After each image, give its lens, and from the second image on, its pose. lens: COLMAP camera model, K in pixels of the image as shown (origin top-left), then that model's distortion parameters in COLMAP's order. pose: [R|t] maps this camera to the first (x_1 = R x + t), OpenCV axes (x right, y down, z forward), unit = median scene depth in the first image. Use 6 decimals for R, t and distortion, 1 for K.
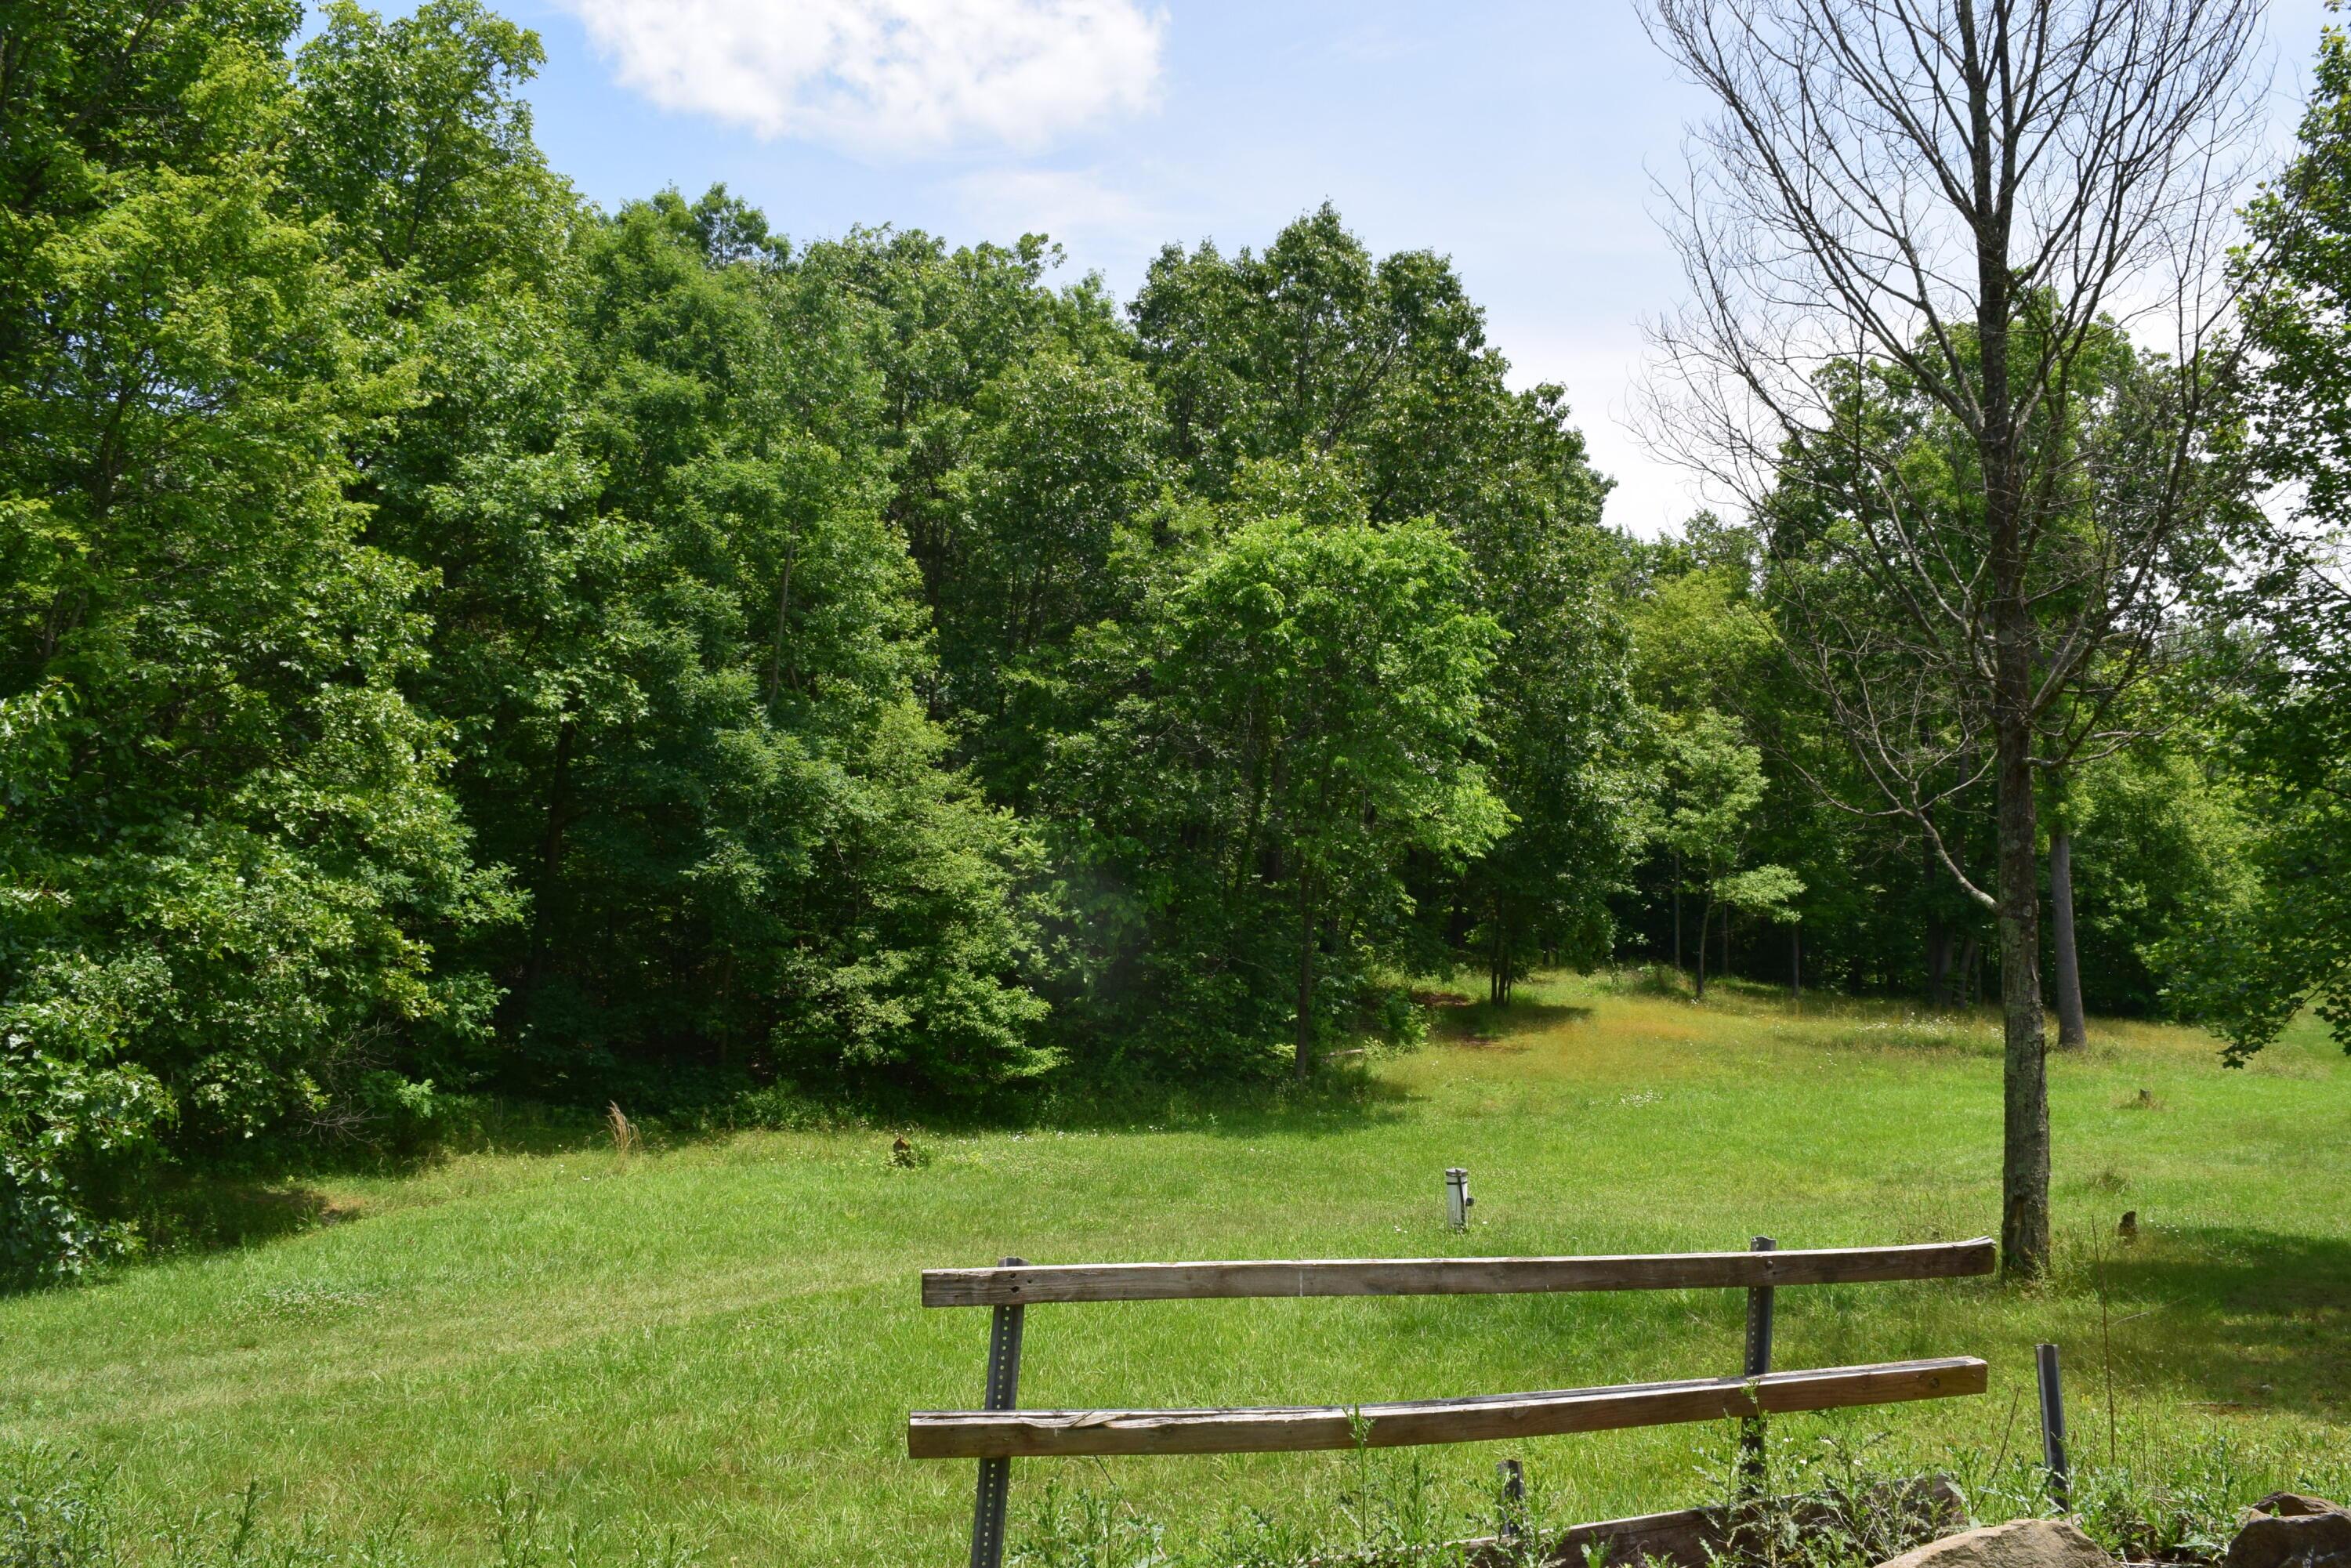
lens RADIAL K [[1867.2, 0, 1171.7], [0, 1867.2, 774.9], [0, 0, 1]] dist [-0.081582, 0.010000]
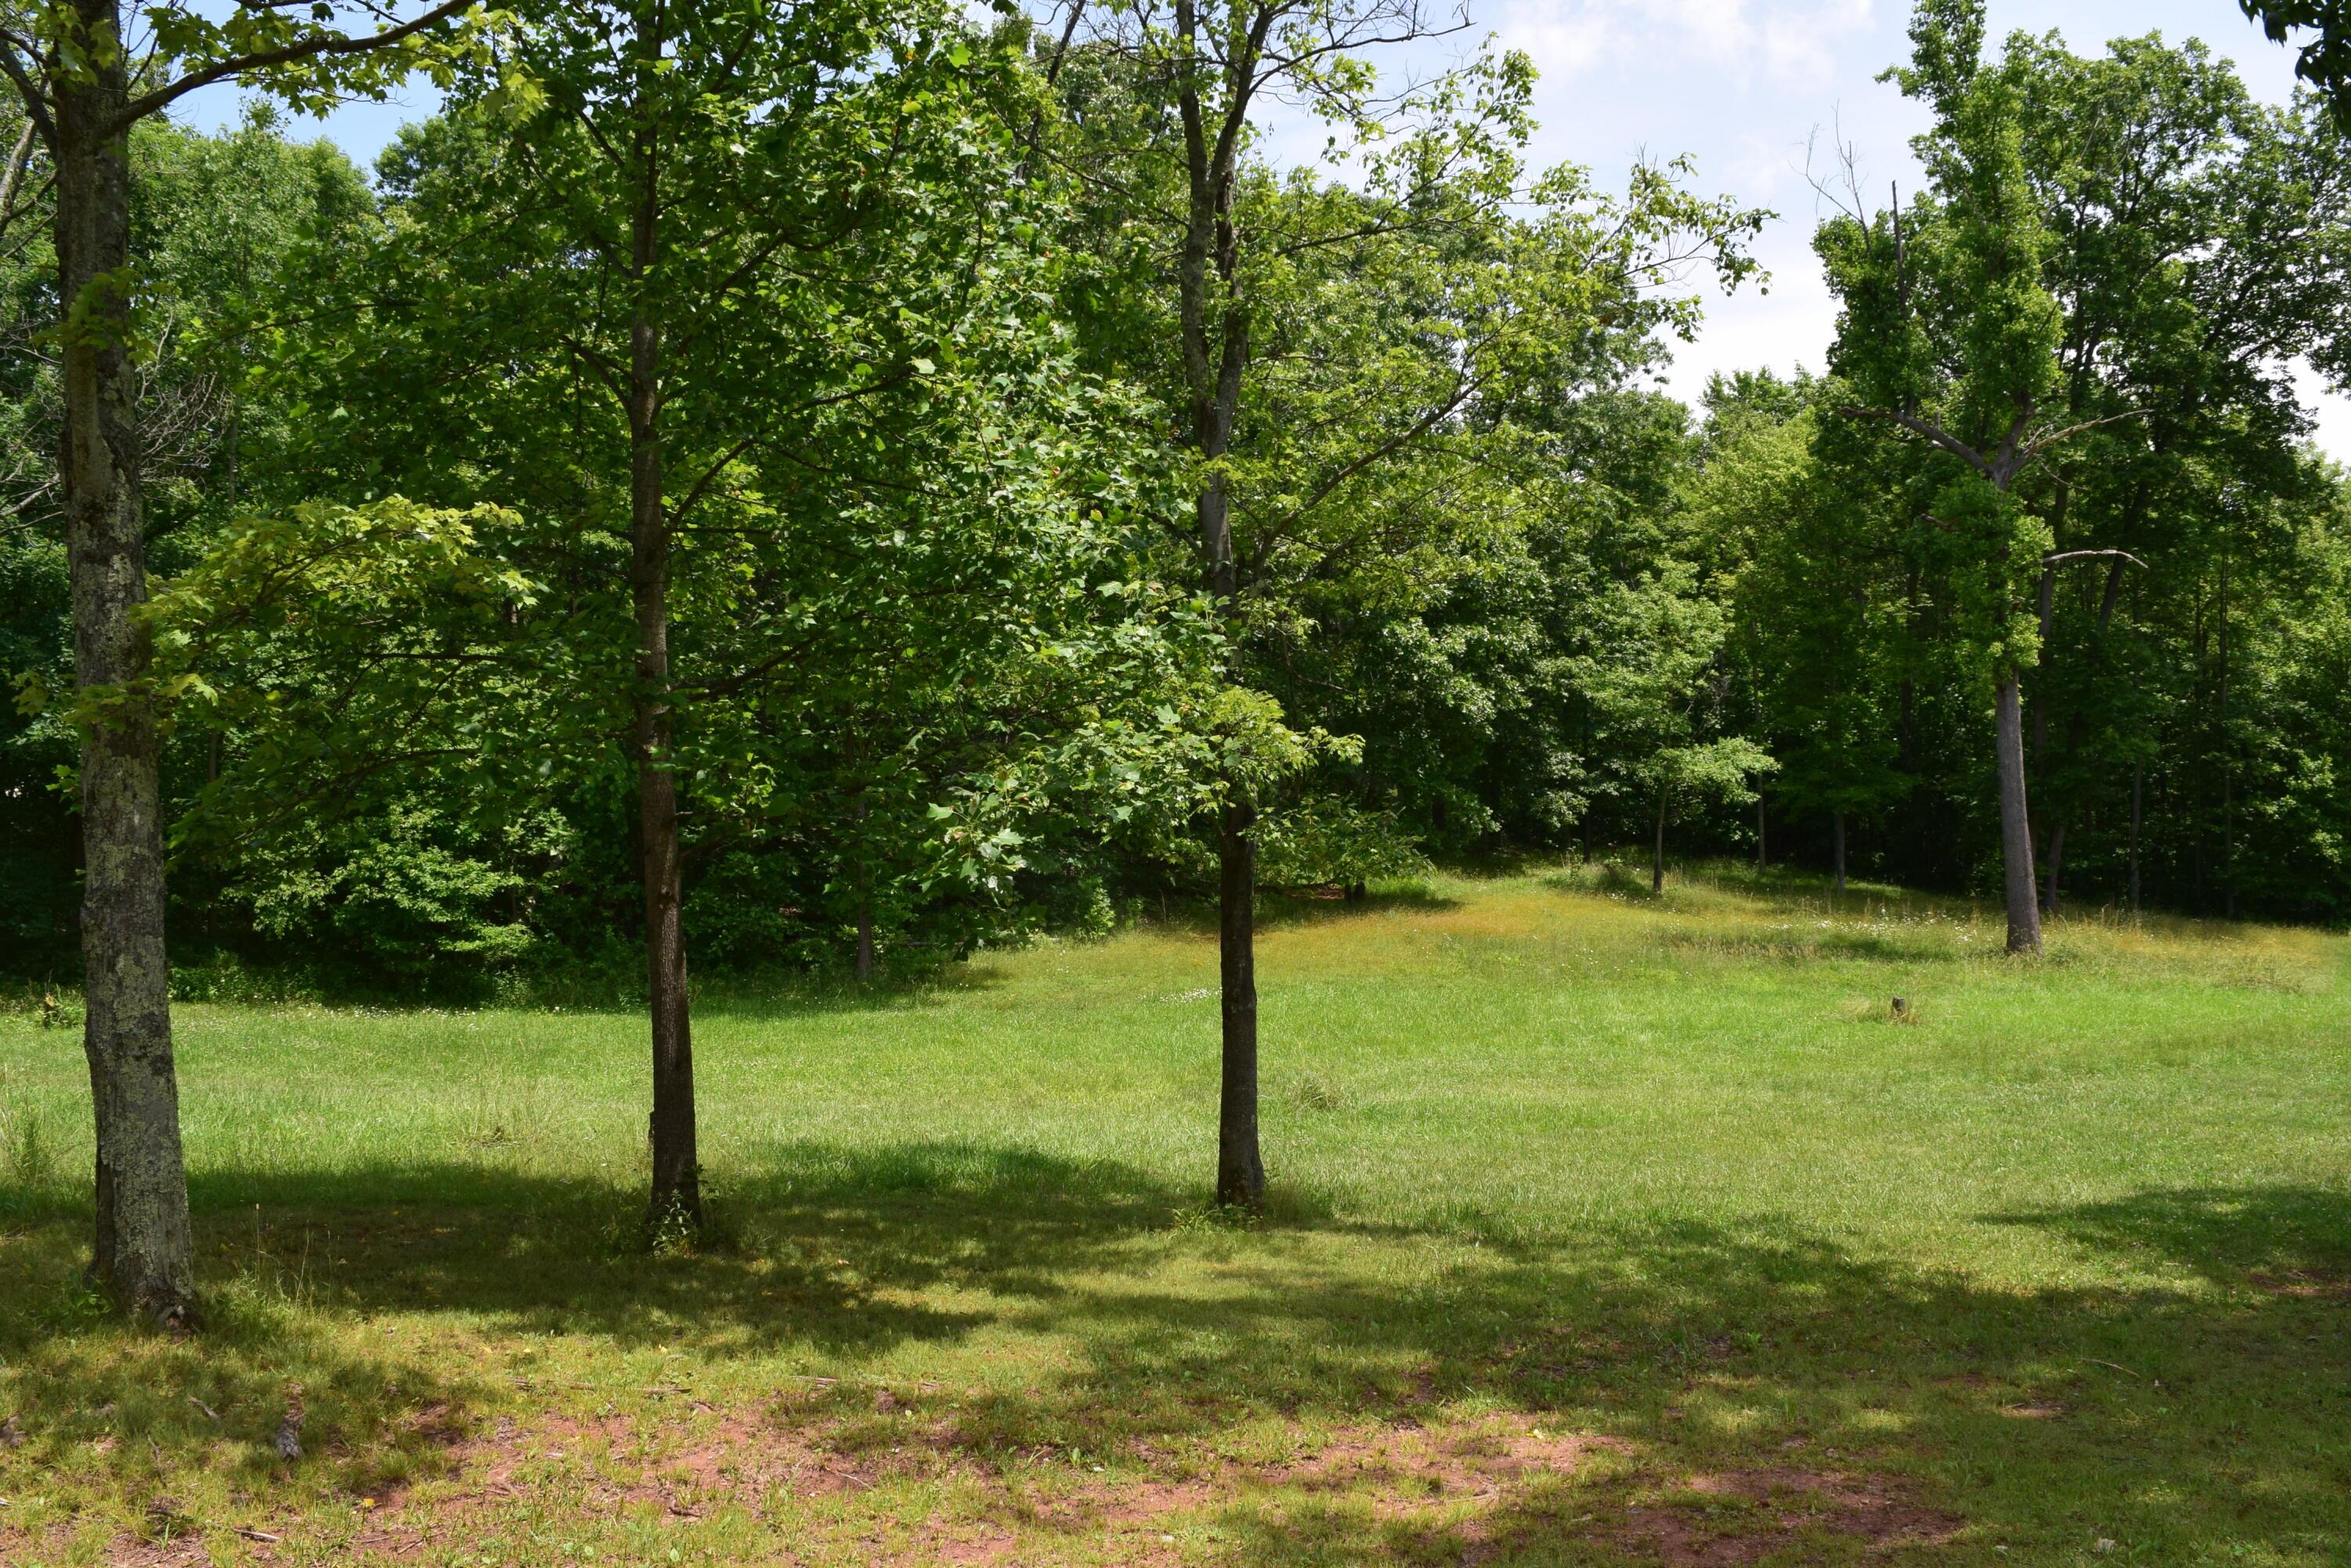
lens RADIAL K [[1867.2, 0, 1175.4], [0, 1867.2, 798.0], [0, 0, 1]] dist [-0.081582, 0.010000]
pose [[0.958661, -0.017416, -0.284017, 0.320496], [0.031915, 0.998408, 0.046503, 0.029391], [0.282755, -0.053645, 0.957691, 0.117049]]
